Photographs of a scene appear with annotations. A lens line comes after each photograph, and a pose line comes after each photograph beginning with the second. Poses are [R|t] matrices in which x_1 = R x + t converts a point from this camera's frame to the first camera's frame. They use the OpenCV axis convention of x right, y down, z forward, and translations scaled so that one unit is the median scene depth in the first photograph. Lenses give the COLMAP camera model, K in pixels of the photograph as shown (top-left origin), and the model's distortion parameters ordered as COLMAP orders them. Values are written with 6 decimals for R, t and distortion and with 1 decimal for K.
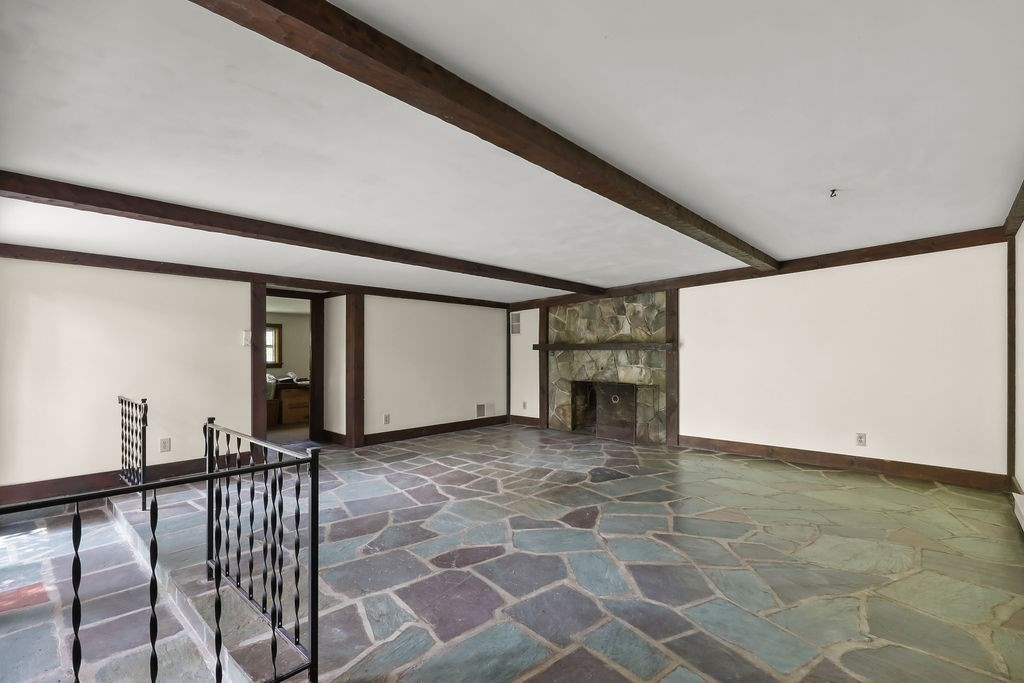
lens RADIAL K [[470.1, 0, 531.8], [0, 470.1, 348.8], [0, 0, 1]] dist [0.004399, -0.001604]
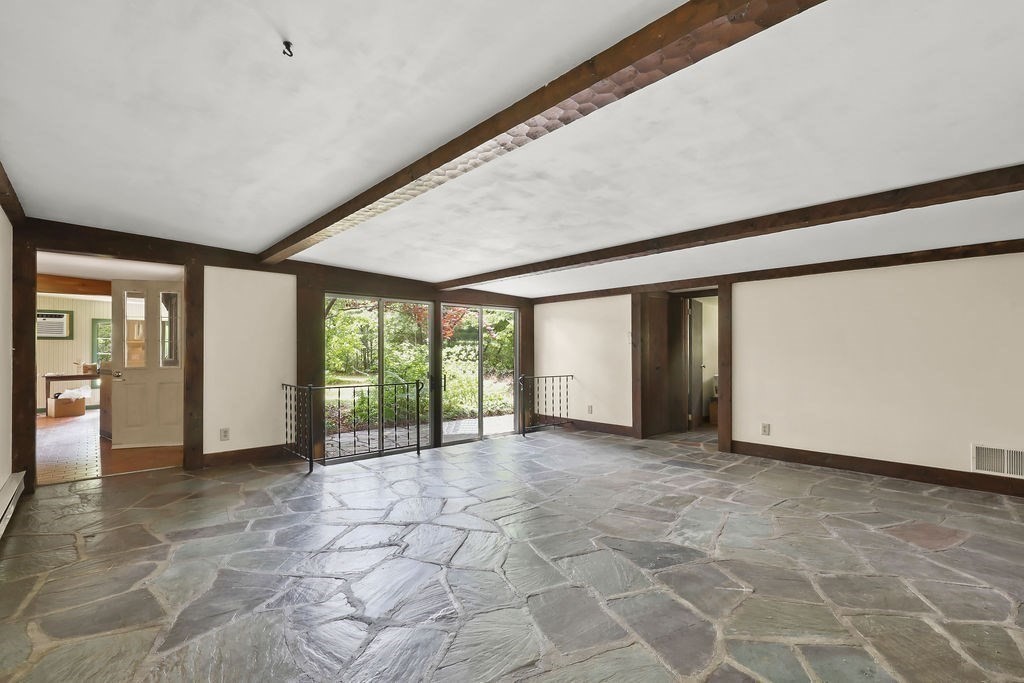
lens RADIAL K [[470.1, 0, 507.2], [0, 470.1, 352.4], [0, 0, 1]] dist [0.004399, -0.001604]
pose [[-0.129353, 0.000026, -0.991599, 0.649132], [0.014644, 0.999891, -0.001884, 0.010953], [0.991490, -0.014765, -0.129339, 0.754090]]
